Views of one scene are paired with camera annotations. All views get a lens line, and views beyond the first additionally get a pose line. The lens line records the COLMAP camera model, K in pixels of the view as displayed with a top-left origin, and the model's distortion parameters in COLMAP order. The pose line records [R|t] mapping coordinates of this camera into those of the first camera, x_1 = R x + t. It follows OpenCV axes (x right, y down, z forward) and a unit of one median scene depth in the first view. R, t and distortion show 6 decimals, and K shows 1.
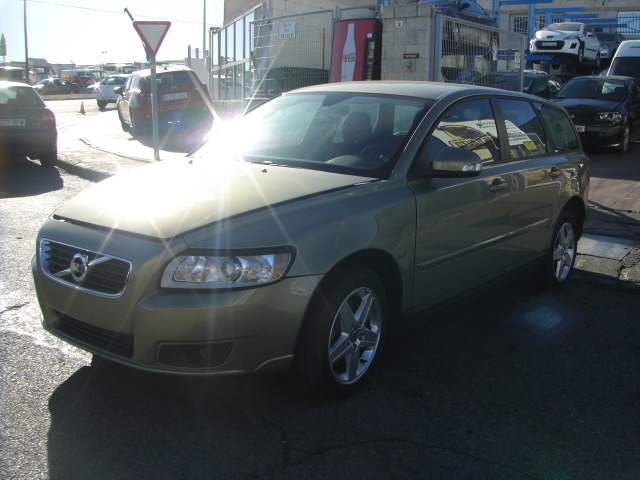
lens RADIAL K [[709.4, 0, 357.6], [0, 709.4, 240.1], [0, 0, 1]] dist [-0.196410, 0.129852]
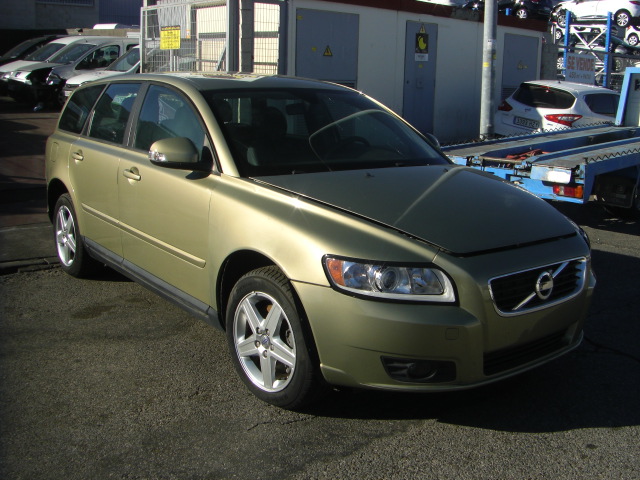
lens RADIAL K [[709.4, 0, 357.6], [0, 709.4, 240.1], [0, 0, 1]] dist [-0.196410, 0.129852]
pose [[0.243216, -0.228985, 0.942556, -0.366115], [0.161204, 0.967764, 0.193512, -0.068252], [-0.956483, 0.104879, 0.272289, 0.255636]]
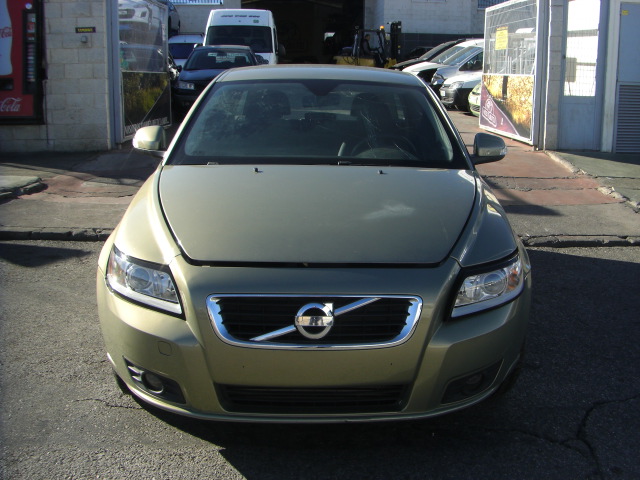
lens RADIAL K [[709.4, 0, 357.6], [0, 709.4, 240.1], [0, 0, 1]] dist [-0.196410, 0.129852]
pose [[0.779024, -0.154569, 0.607643, -0.216757], [0.125769, 0.987962, 0.090071, -0.029616], [-0.614251, 0.006256, 0.789086, 0.092424]]
